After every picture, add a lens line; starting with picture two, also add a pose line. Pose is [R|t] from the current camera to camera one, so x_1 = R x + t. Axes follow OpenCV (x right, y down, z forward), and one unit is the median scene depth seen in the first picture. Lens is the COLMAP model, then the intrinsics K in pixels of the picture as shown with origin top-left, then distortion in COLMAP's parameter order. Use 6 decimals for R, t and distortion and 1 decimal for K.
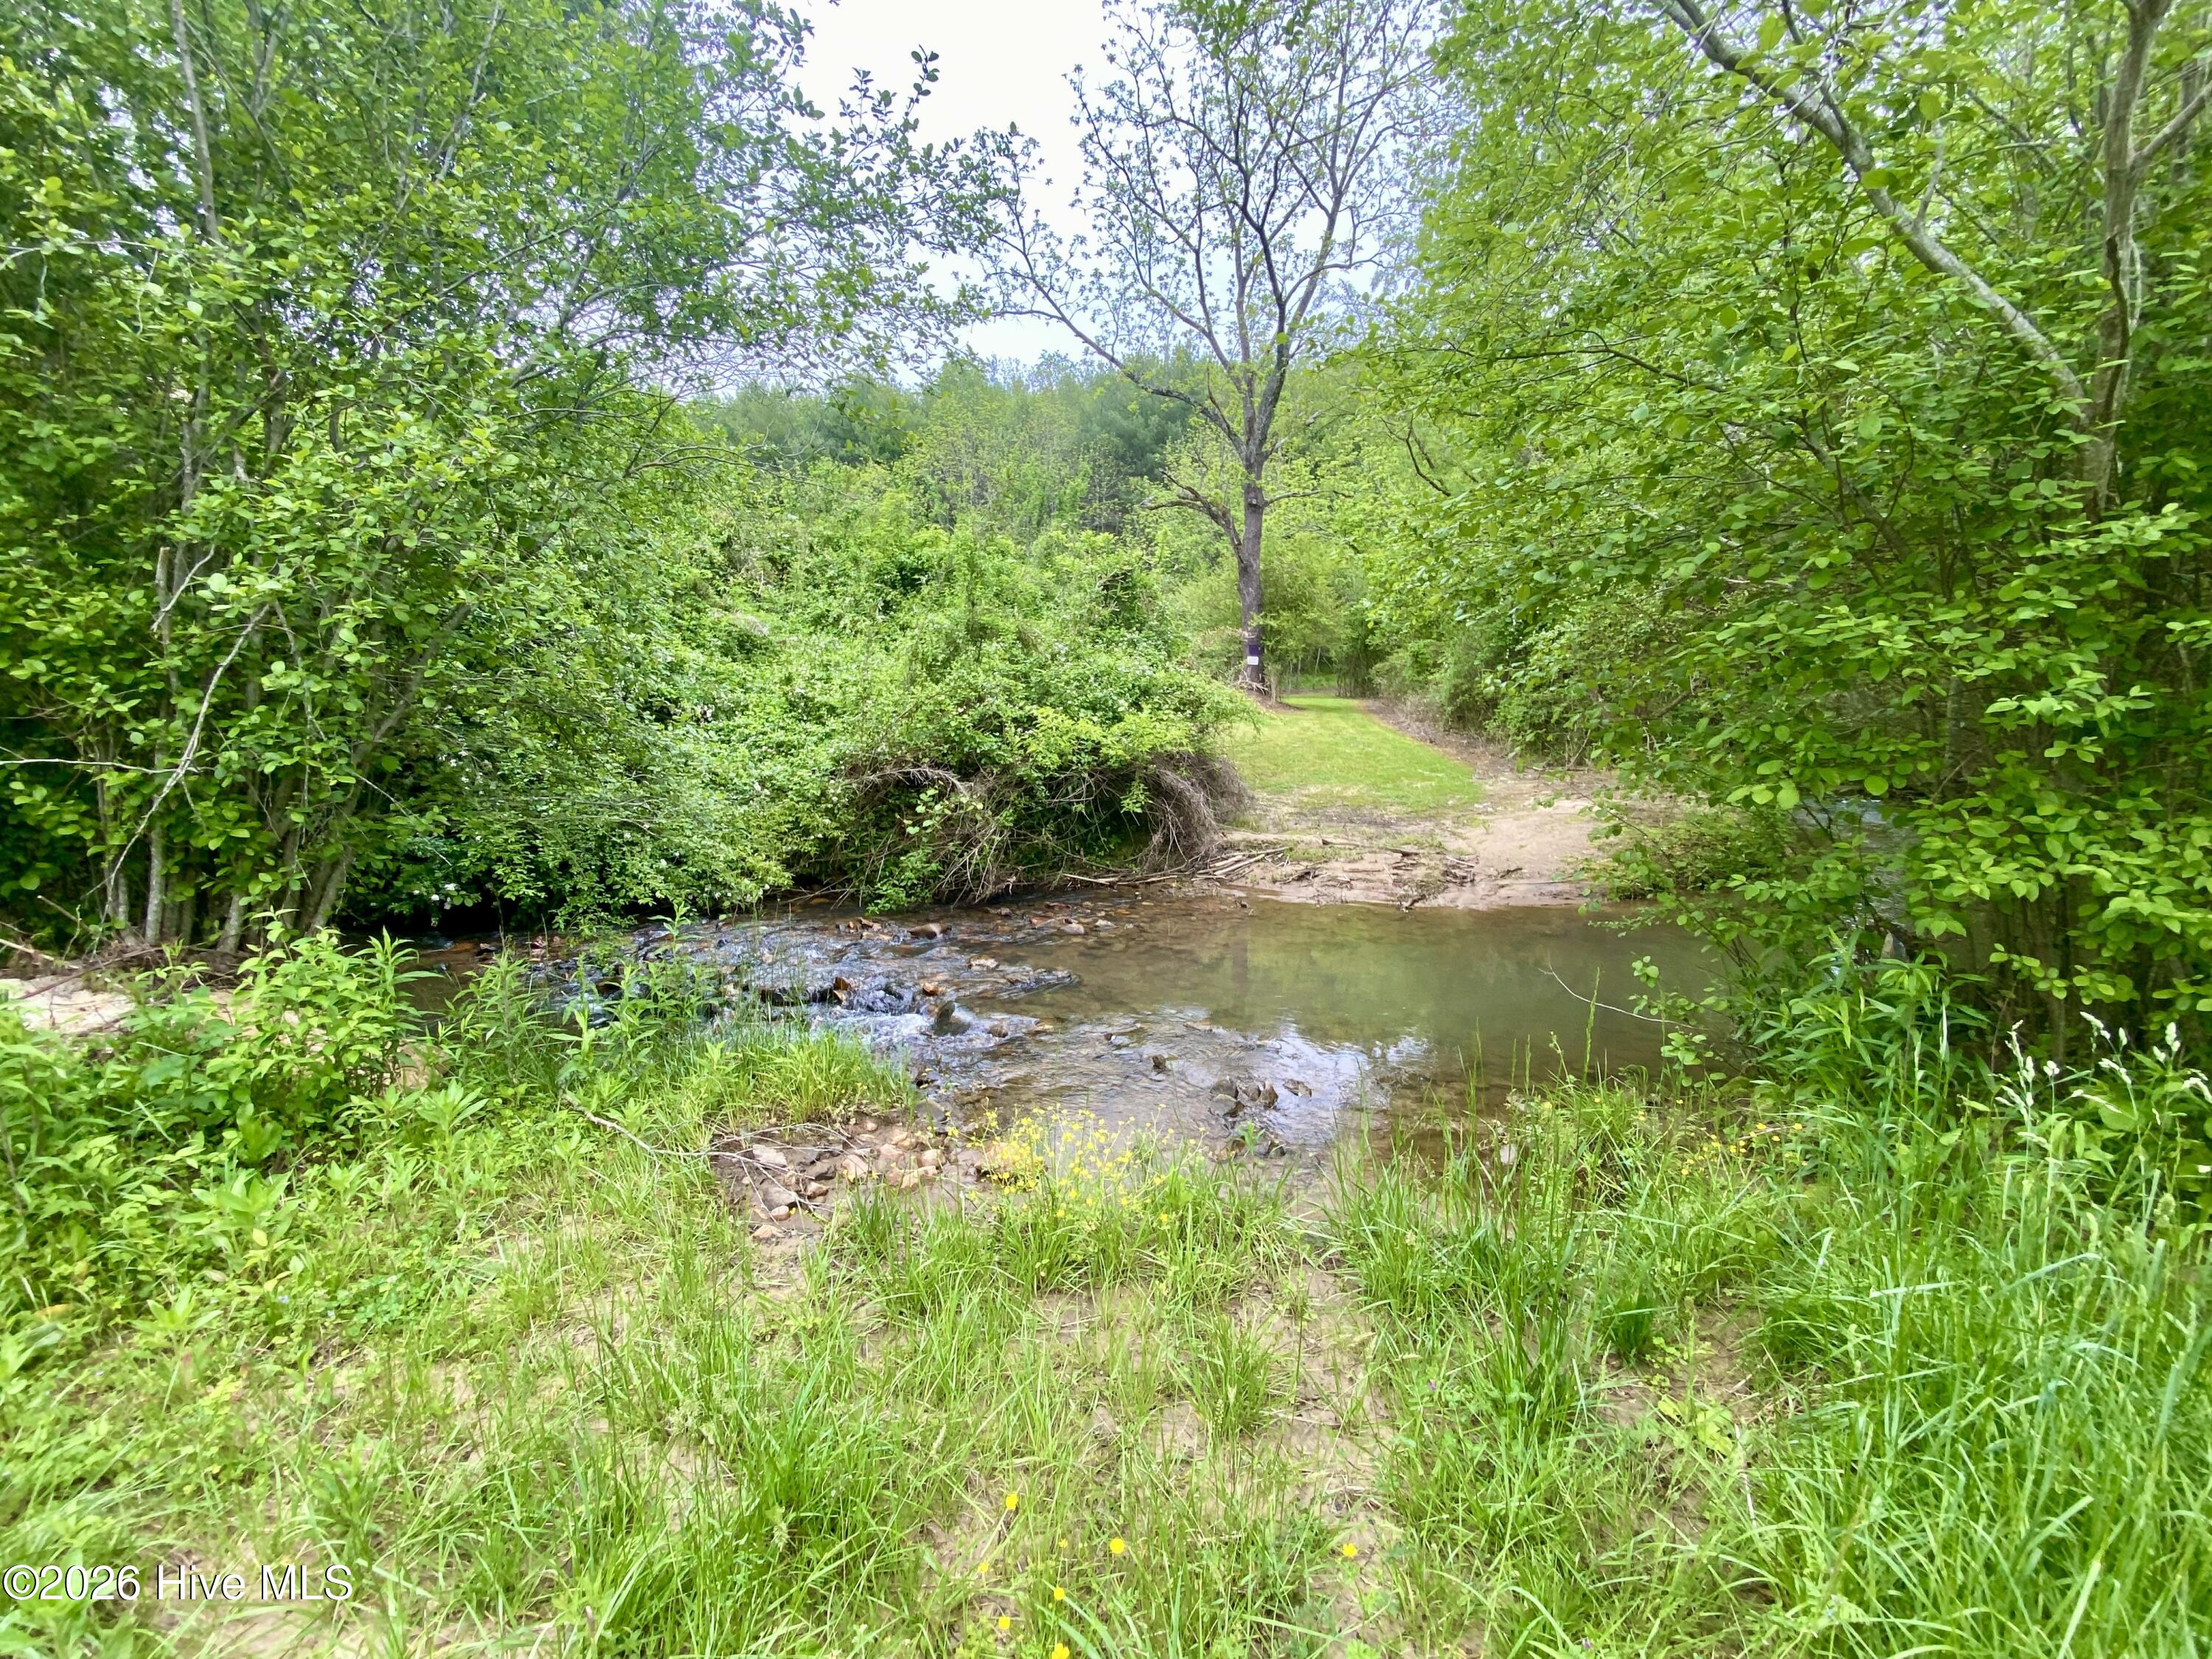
lens RADIAL K [[888.3, 0, 1092.8], [0, 888.3, 831.5], [0, 0, 1]] dist [0.012722, -0.017609]
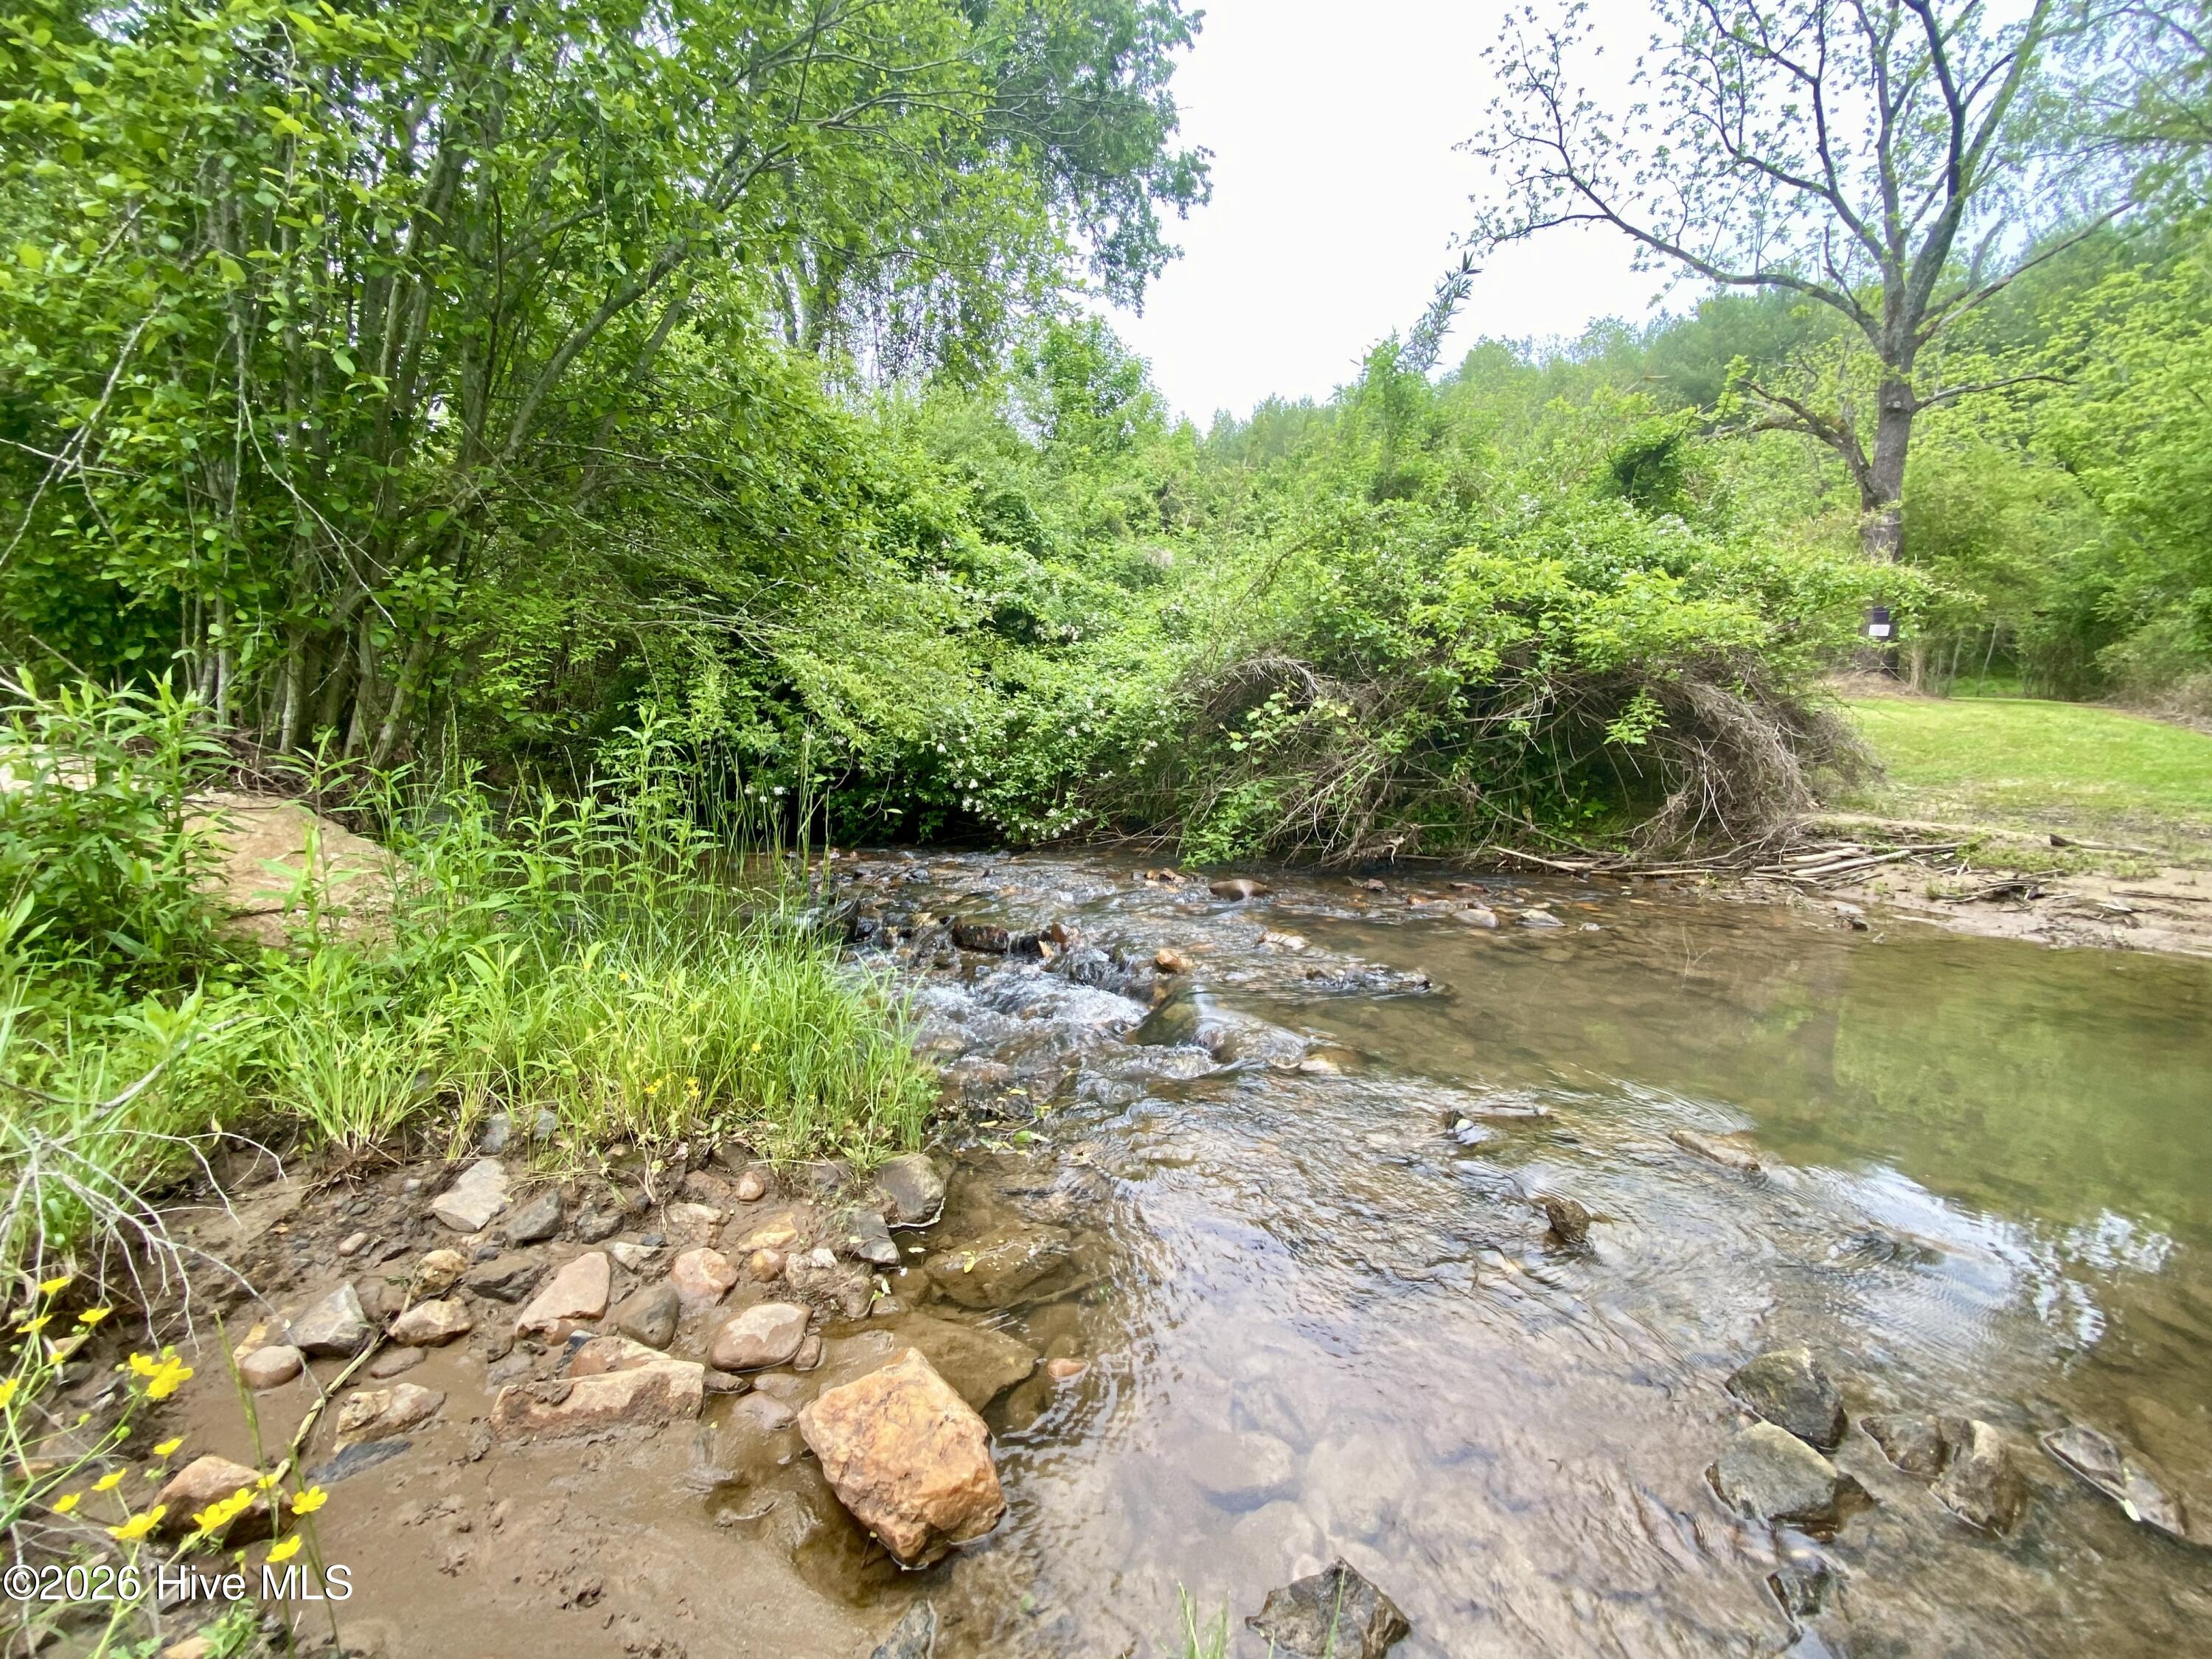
lens RADIAL K [[889.2, 0, 1115.9], [0, 889.2, 827.9], [0, 0, 1]] dist [0.010965, -0.017102]
pose [[0.867451, 0.074689, -0.491885, 0.024139], [-0.092831, 0.995603, -0.012535, 0.037058], [0.488786, 0.056536, 0.870570, 0.177509]]
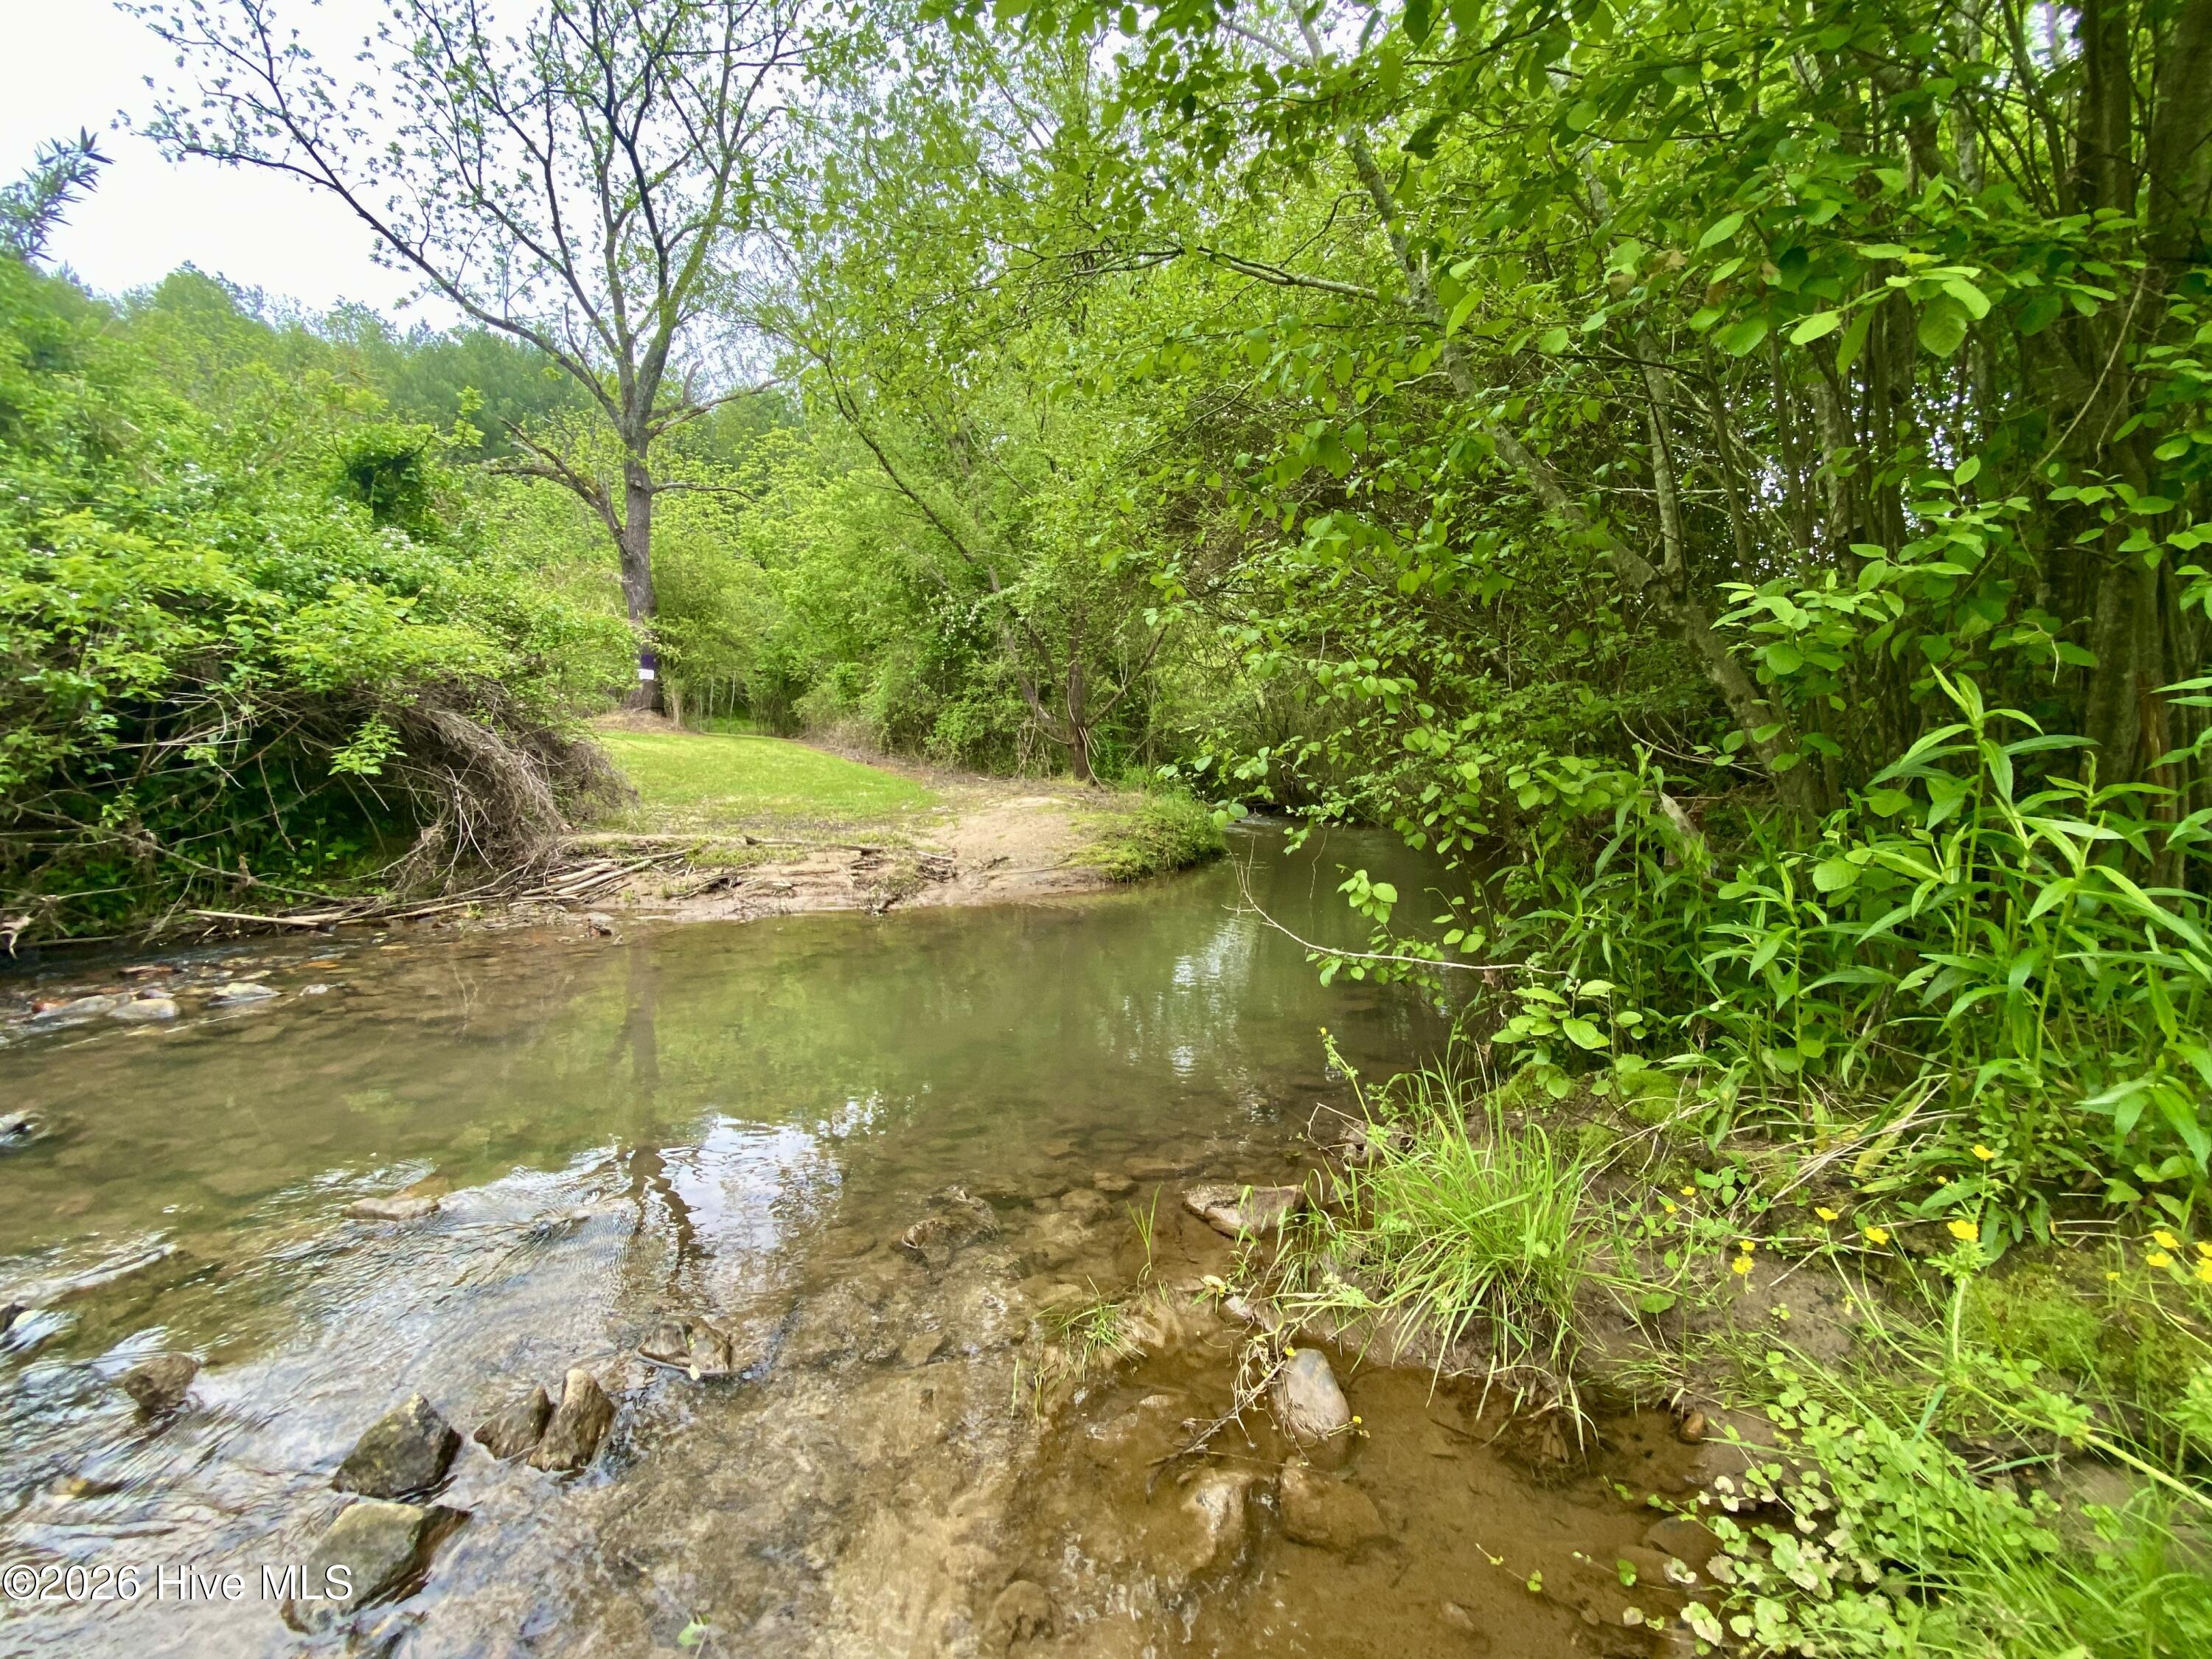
lens RADIAL K [[888.3, 0, 1092.8], [0, 888.3, 831.5], [0, 0, 1]] dist [0.012722, -0.017609]
pose [[0.809919, -0.028911, 0.585828, 0.045806], [0.074385, 0.995783, -0.053697, 0.036886], [-0.581805, 0.087067, 0.808654, 0.179366]]
